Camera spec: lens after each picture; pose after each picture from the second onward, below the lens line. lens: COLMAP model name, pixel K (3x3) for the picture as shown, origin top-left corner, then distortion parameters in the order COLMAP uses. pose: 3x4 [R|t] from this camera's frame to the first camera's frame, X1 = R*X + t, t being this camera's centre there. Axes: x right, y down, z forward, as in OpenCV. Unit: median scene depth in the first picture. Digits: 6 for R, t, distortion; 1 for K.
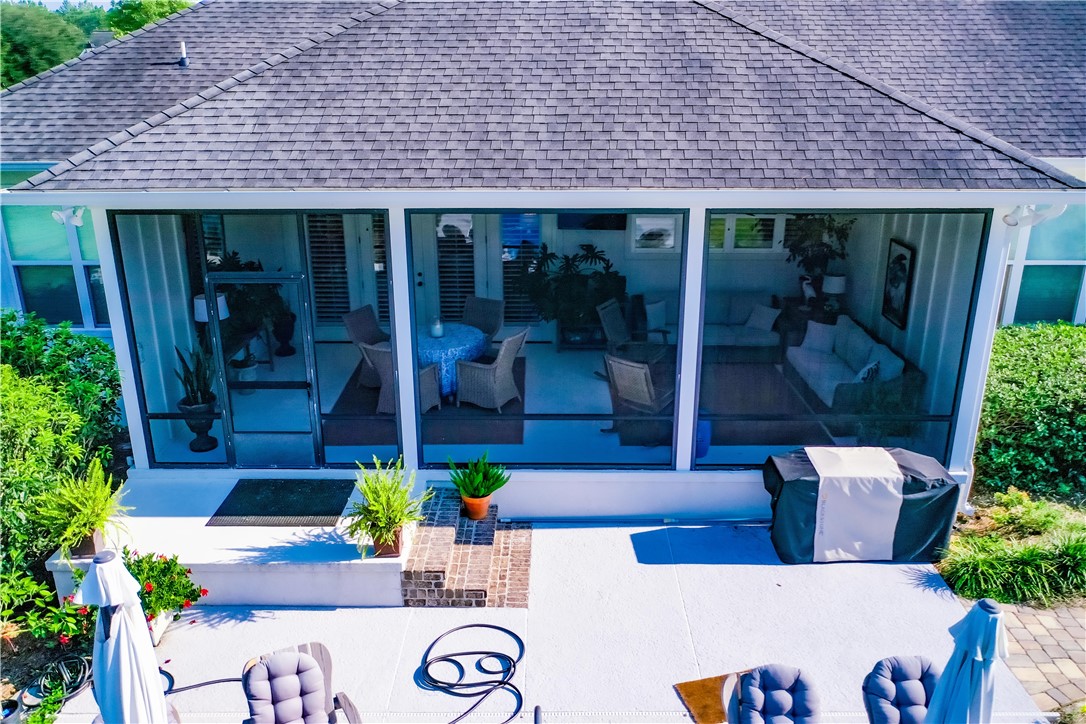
lens RADIAL K [[851.6, 0, 543.0], [0, 851.6, 362.0], [0, 0, 1]] dist [-0.010322, 0.010730]
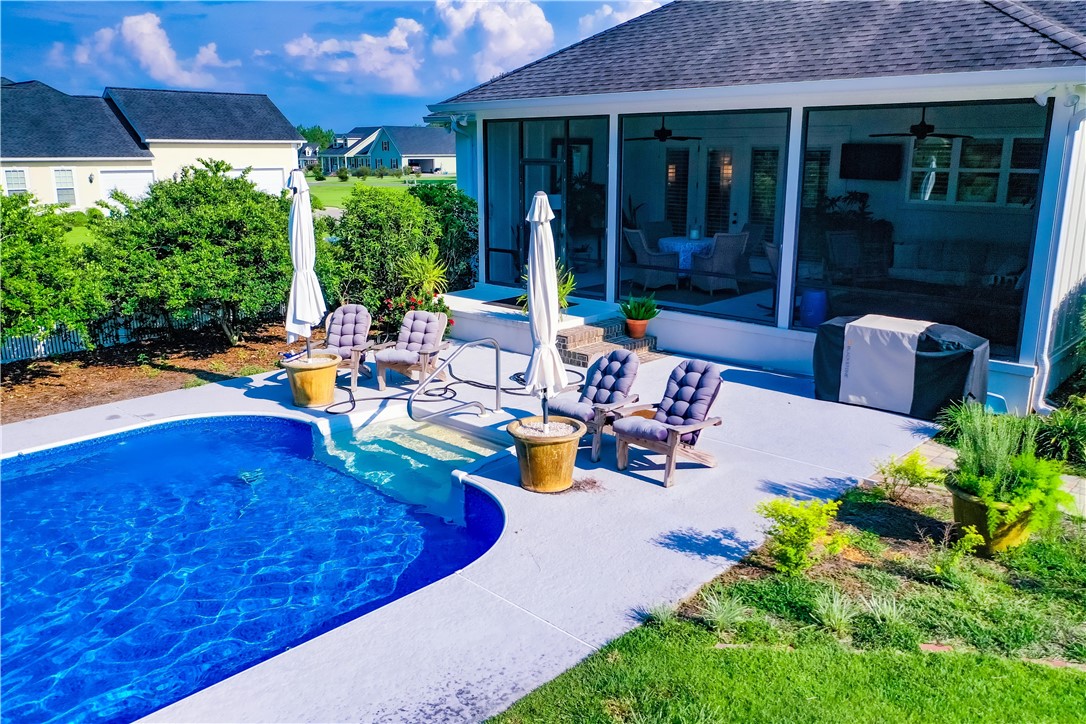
lens RADIAL K [[851.6, 0, 543.0], [0, 851.6, 362.0], [0, 0, 1]] dist [-0.010322, 0.010730]
pose [[0.735791, 0.163262, -0.657234, 0.782057], [-0.224327, 0.974472, -0.009074, 0.284751], [0.638974, 0.154112, 0.753632, -0.152324]]
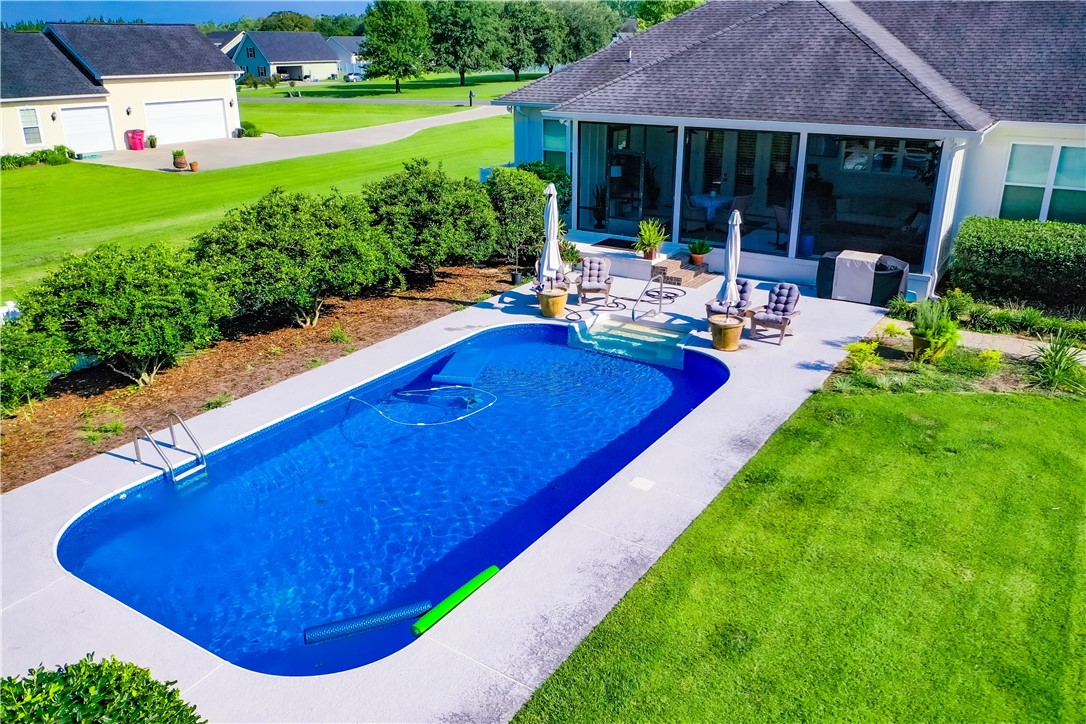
lens RADIAL K [[851.6, 0, 543.0], [0, 851.6, 362.0], [0, 0, 1]] dist [-0.010322, 0.010730]
pose [[0.846734, 0.187515, -0.497876, 0.810389], [-0.175472, 0.981893, 0.071386, 0.369214], [0.502246, 0.026919, 0.864305, -1.255313]]
